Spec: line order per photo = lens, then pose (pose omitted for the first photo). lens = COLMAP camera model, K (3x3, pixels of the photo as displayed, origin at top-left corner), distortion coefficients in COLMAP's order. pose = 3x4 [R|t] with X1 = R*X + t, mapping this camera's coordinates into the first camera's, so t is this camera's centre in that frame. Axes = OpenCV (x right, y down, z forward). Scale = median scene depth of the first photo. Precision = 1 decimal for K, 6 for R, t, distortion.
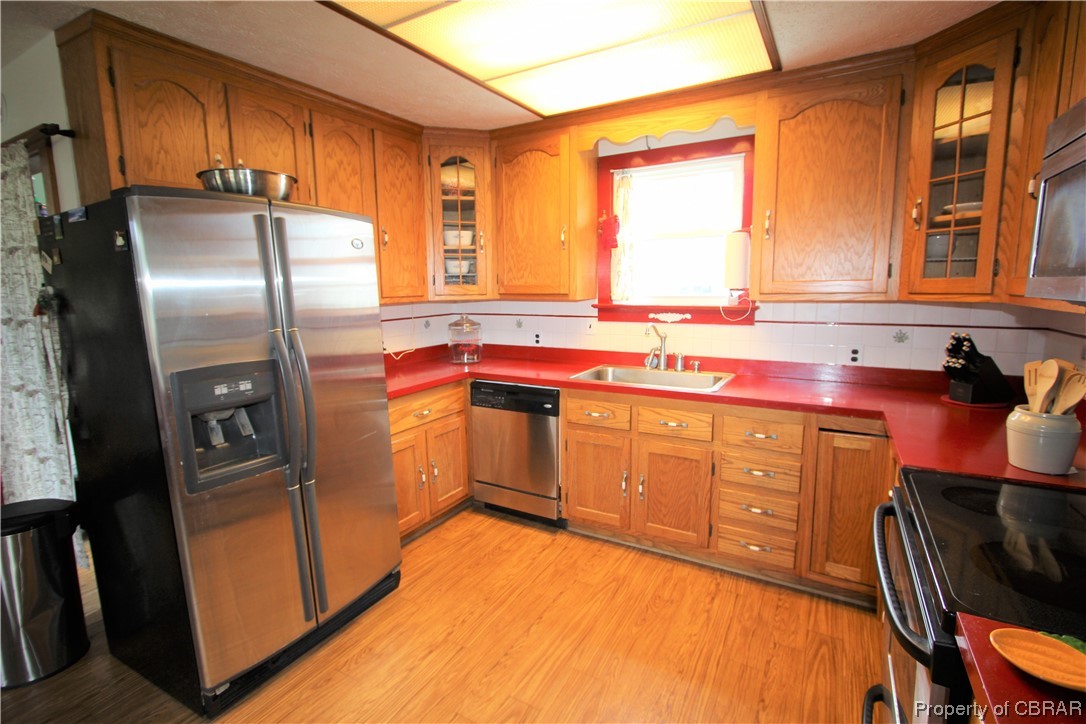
lens RADIAL K [[509.1, 0, 545.0], [0, 509.1, 358.6], [0, 0, 1]] dist [-0.002989, -0.000321]
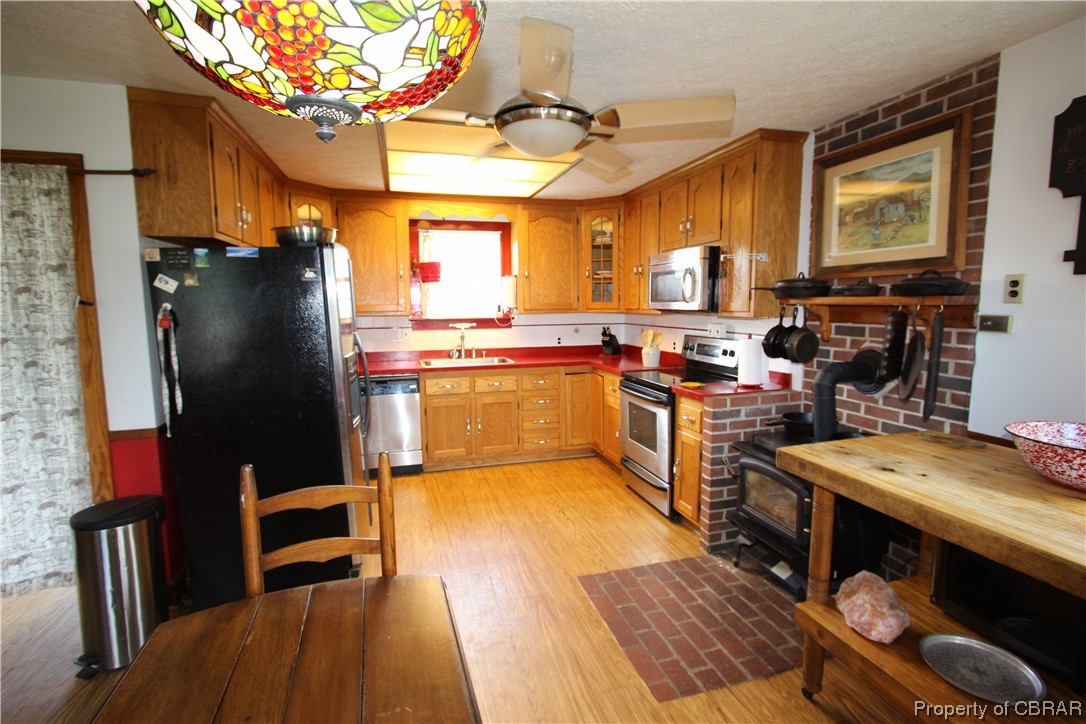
lens RADIAL K [[509.1, 0, 541.6], [0, 509.1, 359.8], [0, 0, 1]] dist [-0.002989, -0.000321]
pose [[0.699196, -0.072595, 0.711235, -0.818133], [0.104213, 0.994555, -0.000935, 0.058656], [-0.707294, 0.074774, 0.702953, -0.322420]]
